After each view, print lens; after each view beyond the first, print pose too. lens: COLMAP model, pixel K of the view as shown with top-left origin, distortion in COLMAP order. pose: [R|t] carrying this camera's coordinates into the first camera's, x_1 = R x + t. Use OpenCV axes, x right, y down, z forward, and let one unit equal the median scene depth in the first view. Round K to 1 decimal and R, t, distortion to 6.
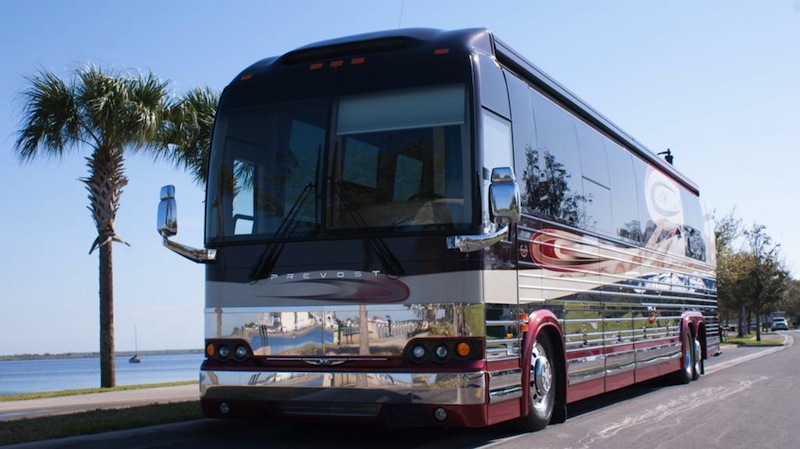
lens RADIAL K [[1019.9, 0, 400.0], [0, 1019.9, 224.5], [0, 0, 1]] dist [-0.076571, 0.010983]
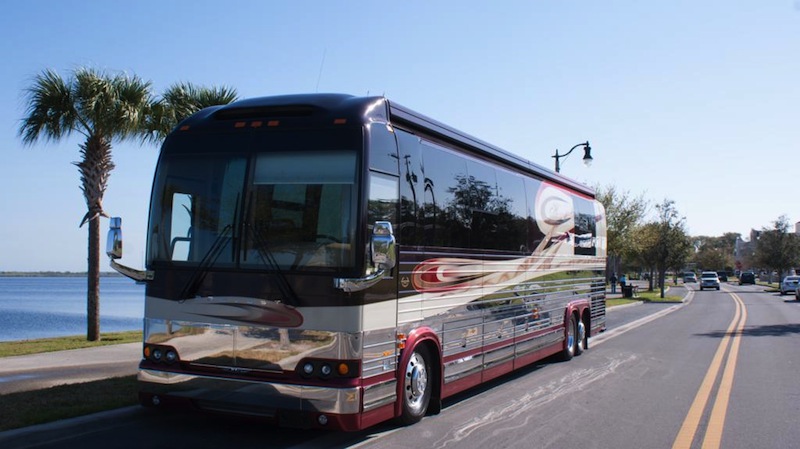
lens RADIAL K [[876.2, 0, 400.0], [0, 876.2, 224.5], [0, 0, 1]] dist [-0.097362, 0.026778]
pose [[0.998628, 0.043001, 0.029880, 0.077587], [-0.044657, 0.997365, 0.057177, -0.099189], [-0.027343, -0.058433, 0.997917, -0.047500]]
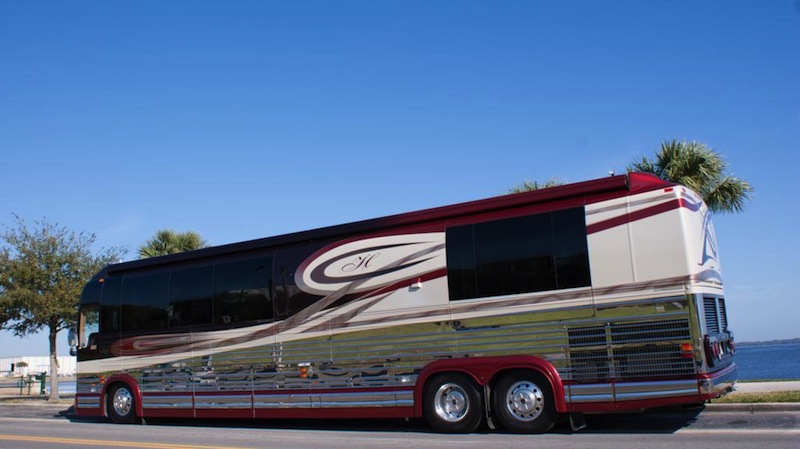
lens RADIAL K [[755.9, 0, 400.0], [0, 755.9, 224.5], [0, 0, 1]] dist [-0.143718, 0.115971]
pose [[-0.121831, -0.120942, -0.985155, 1.815462], [0.167958, 0.975723, -0.140555, 0.096174], [0.978237, -0.182588, -0.098560, 1.882746]]
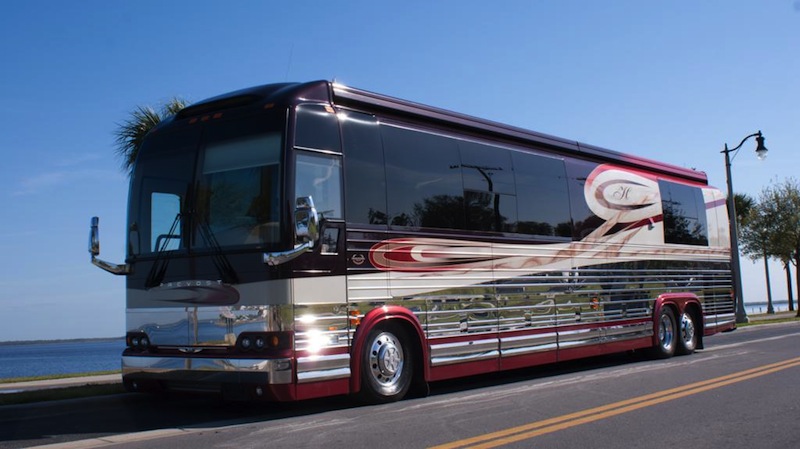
lens RADIAL K [[942.1, 0, 400.0], [0, 942.1, 224.5], [0, 0, 1]] dist [-0.088110, 0.013345]
pose [[0.975440, -0.034261, -0.217586, 0.404492], [0.038914, 0.999096, 0.017135, -0.032455], [0.216802, -0.025181, 0.975891, -0.099760]]
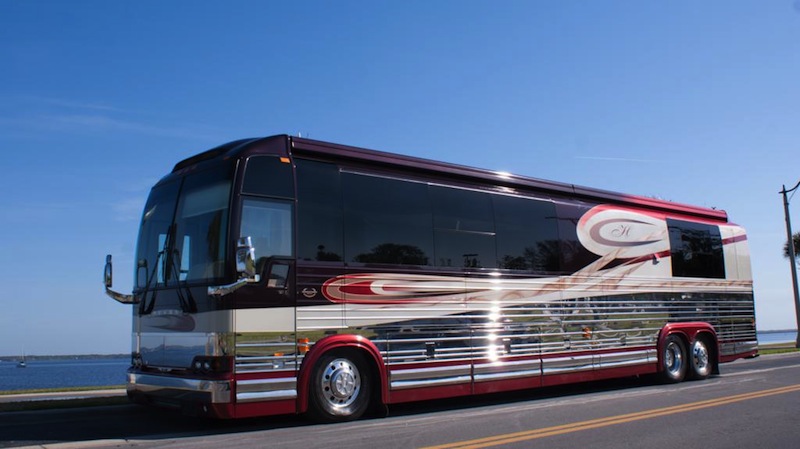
lens RADIAL K [[780.0, 0, 400.0], [0, 780.0, 224.5], [0, 0, 1]] dist [-0.118850, 0.037640]
pose [[0.917711, -0.054275, -0.393524, 0.628532], [0.043956, 0.998413, -0.035195, -0.022646], [0.394810, 0.015001, 0.918640, 0.074500]]
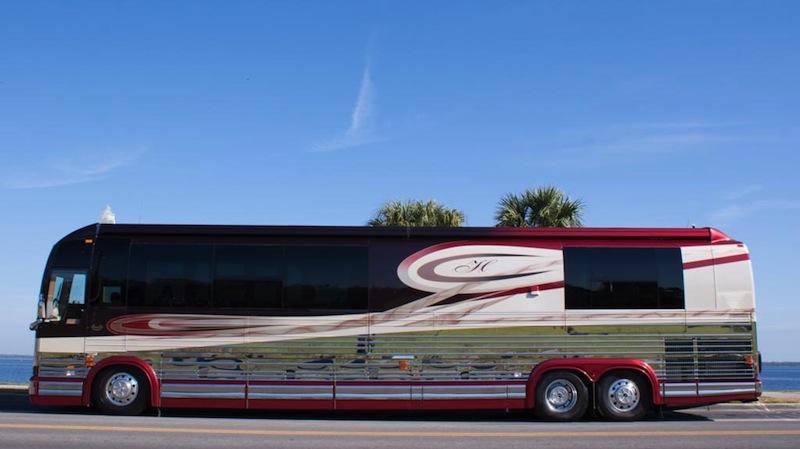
lens RADIAL K [[770.2, 0, 400.0], [0, 770.2, 224.5], [0, 0, 1]] dist [-0.135510, 0.097768]
pose [[0.459913, -0.088350, -0.883558, 1.740265], [0.071884, 0.995476, -0.062124, -0.042832], [0.885049, -0.034942, 0.464184, 0.804893]]
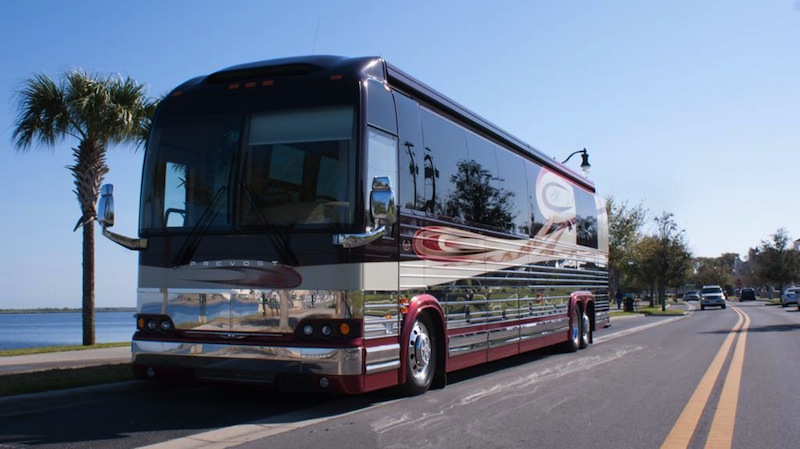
lens RADIAL K [[876.2, 0, 400.0], [0, 876.2, 224.5], [0, 0, 1]] dist [-0.097362, 0.026778]
pose [[0.999272, 0.021487, 0.031535, 0.077984], [-0.022244, 0.999468, 0.023844, -0.021939], [-0.031006, -0.024528, 0.999218, -0.022088]]
